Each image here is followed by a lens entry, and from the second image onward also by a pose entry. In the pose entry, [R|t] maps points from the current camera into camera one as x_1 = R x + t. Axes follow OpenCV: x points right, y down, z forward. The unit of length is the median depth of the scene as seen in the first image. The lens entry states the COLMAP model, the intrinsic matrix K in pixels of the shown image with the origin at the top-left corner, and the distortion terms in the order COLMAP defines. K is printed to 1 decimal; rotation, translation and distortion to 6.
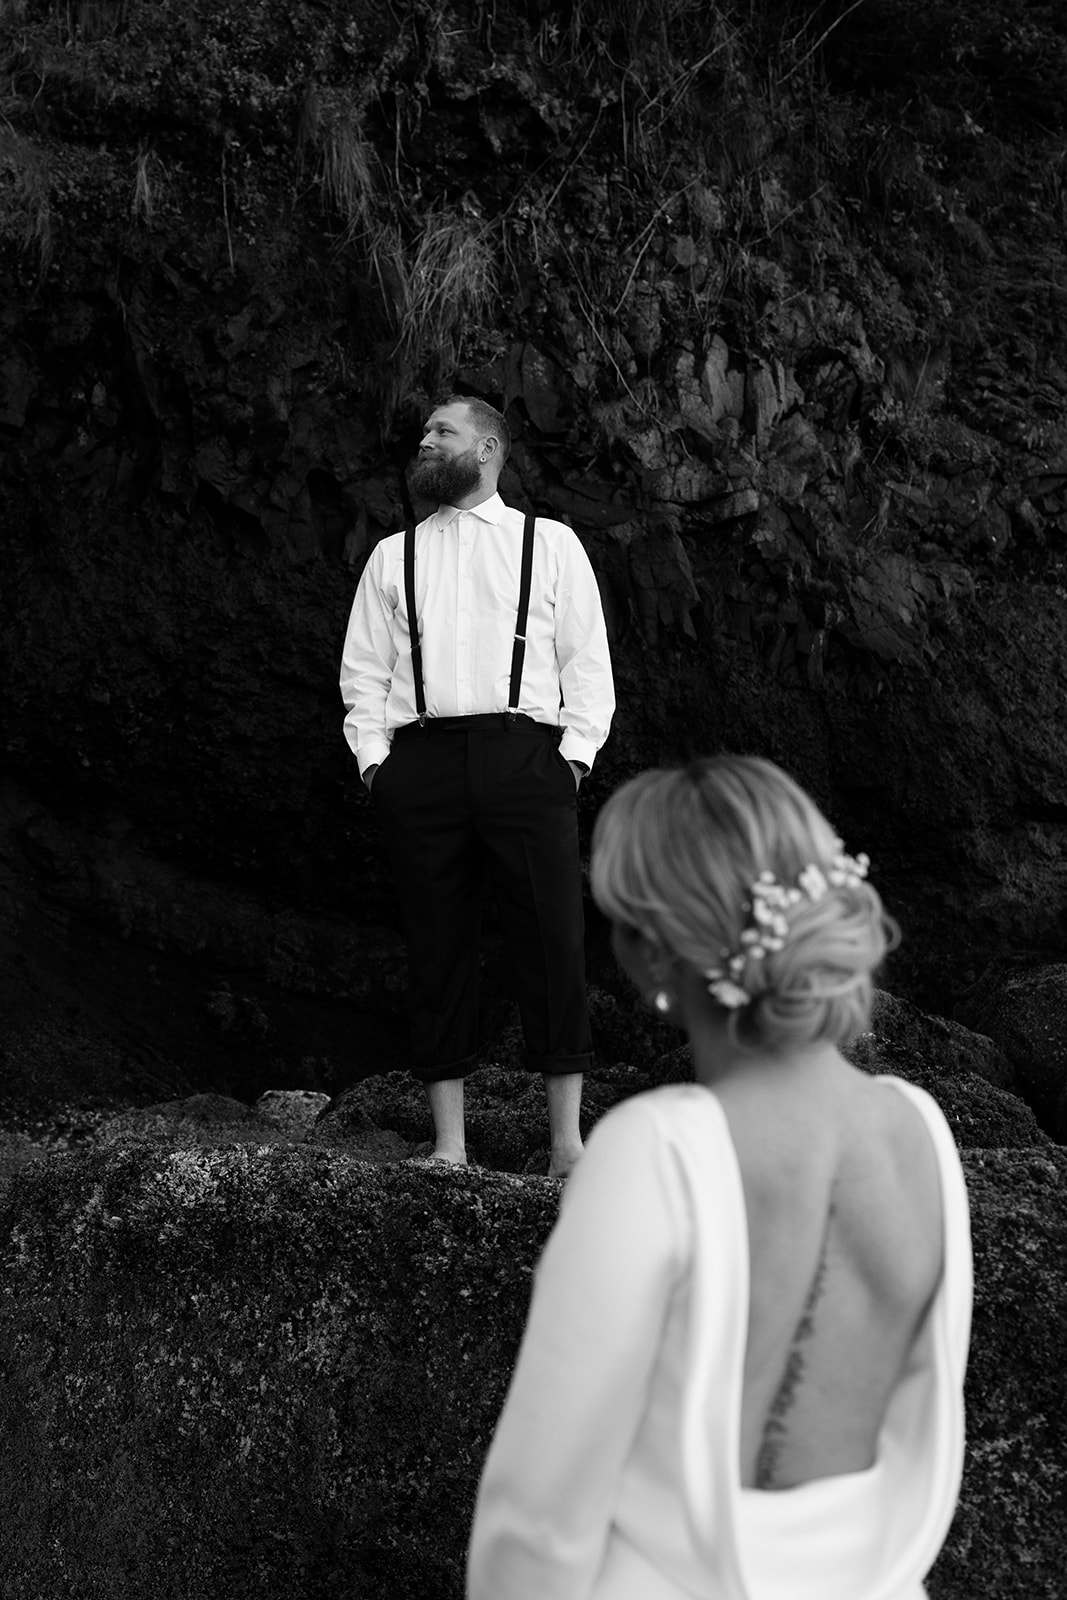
lens RADIAL K [[1853.1, 0, 453.2], [0, 1853.1, 731.7], [0, 0, 1]] dist [0.012410, 0.000000]
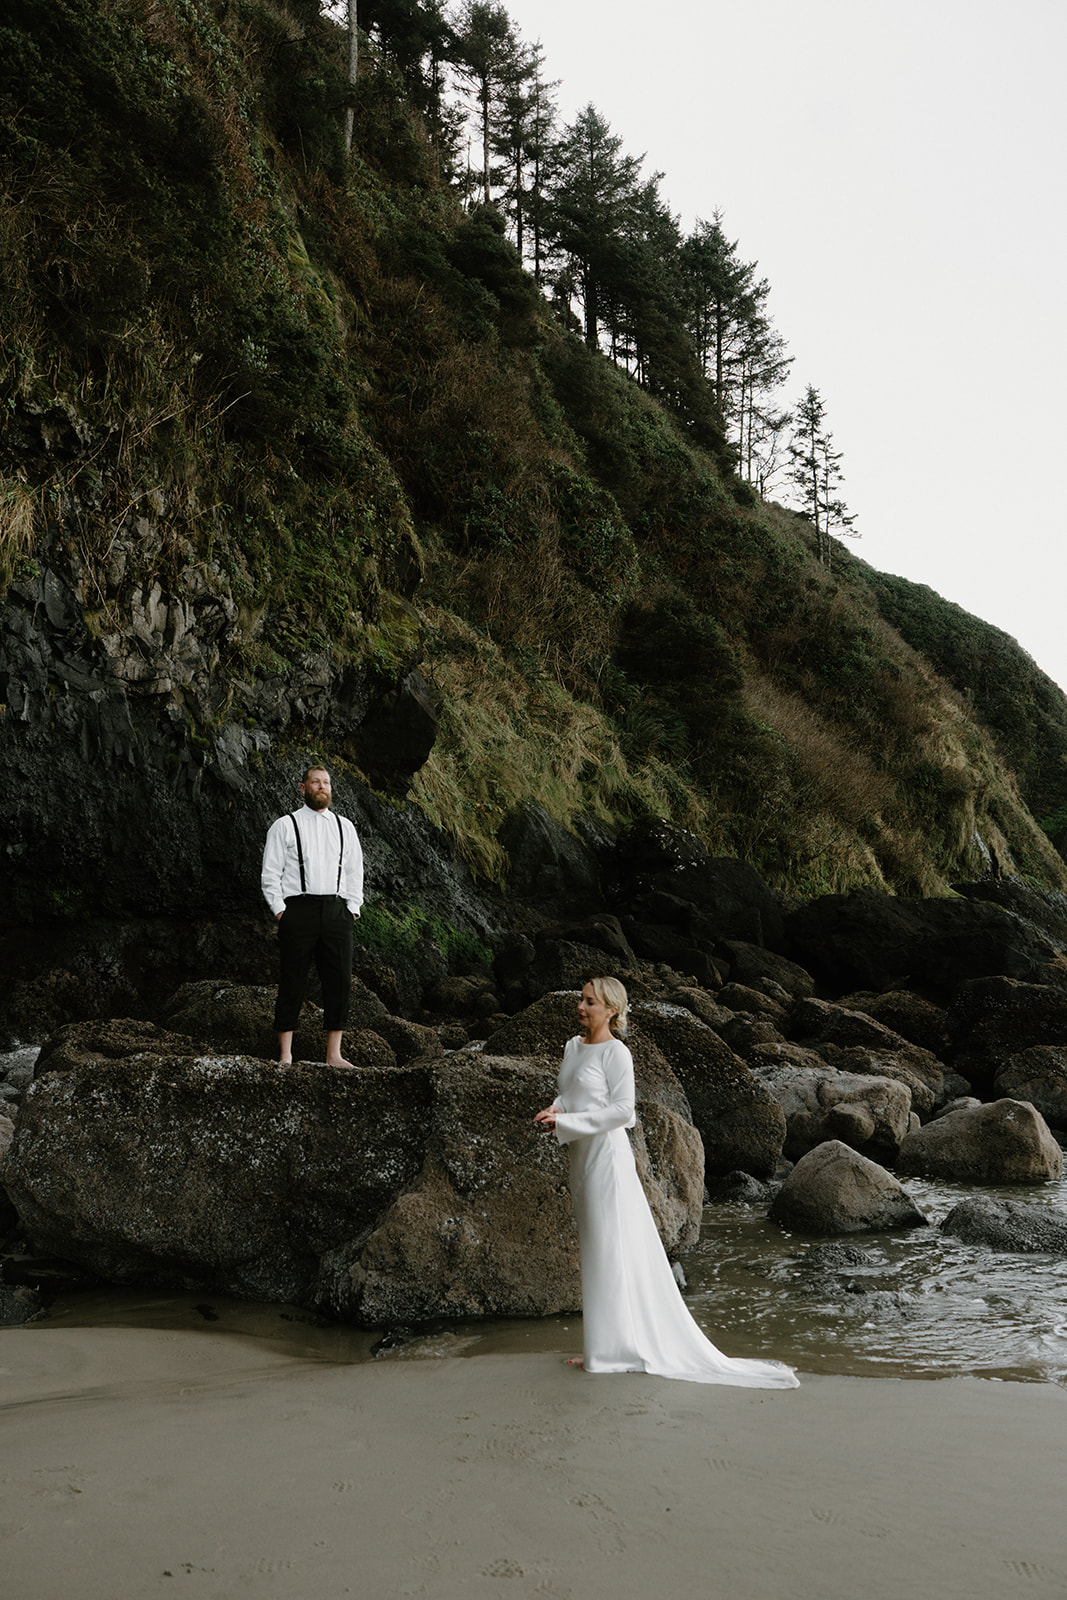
lens RADIAL K [[1316.2, 0, 545.6], [0, 1316.2, 825.8], [0, 0, 1]] dist [-0.005551, -0.015473]
pose [[0.825792, 0.102367, 0.554607, -0.247954], [-0.121949, 0.992535, -0.001621, -0.045367], [-0.550633, -0.066295, 0.832111, -0.232222]]
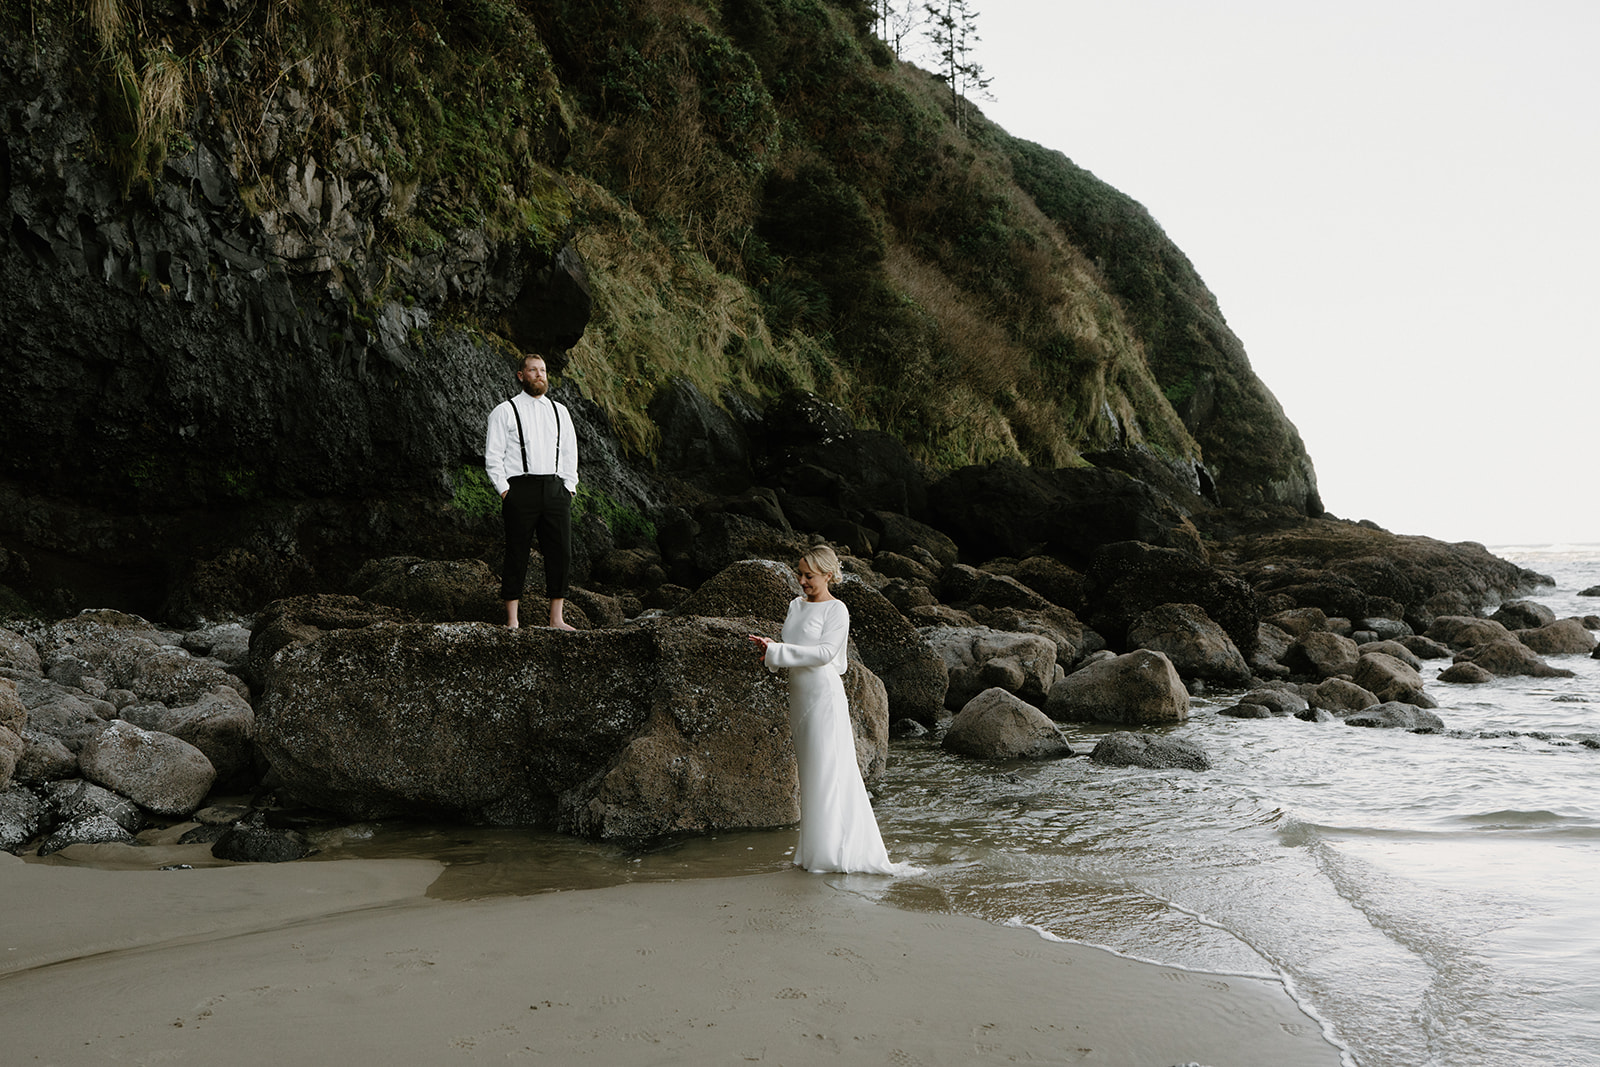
lens RADIAL K [[1316.2, 0, 811.6], [0, 1316.2, 550.7], [0, 0, 1]] dist [-0.005551, -0.015473]
pose [[0.767963, 0.024103, 0.640041, -0.310219], [-0.115792, 0.988051, 0.101726, -0.047348], [-0.629941, -0.152233, 0.761577, -0.265334]]
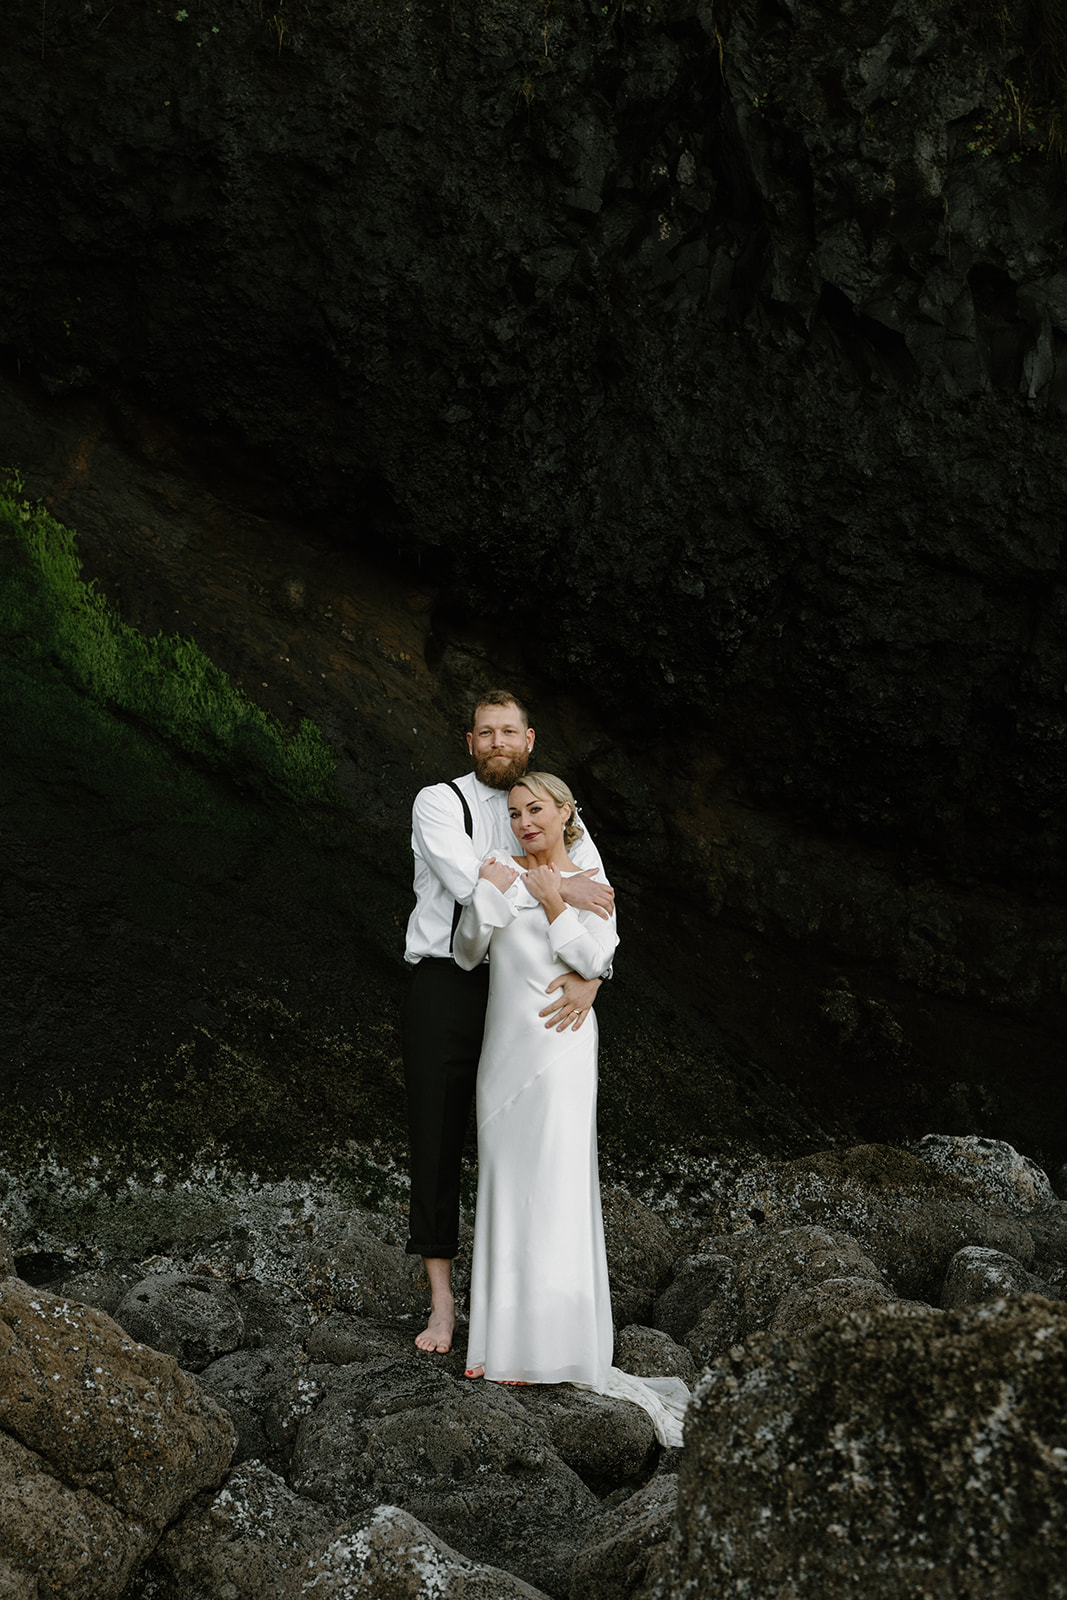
lens RADIAL K [[2332.4, 0, 452.7], [0, 2332.4, 821.0], [0, 0, 1]] dist [0.008435, 0.000000]
pose [[0.972902, 0.017598, -0.230546, -0.063314], [0.000824, 0.996829, 0.079566, -0.000401], [0.231215, -0.077599, 0.969803, 0.074484]]
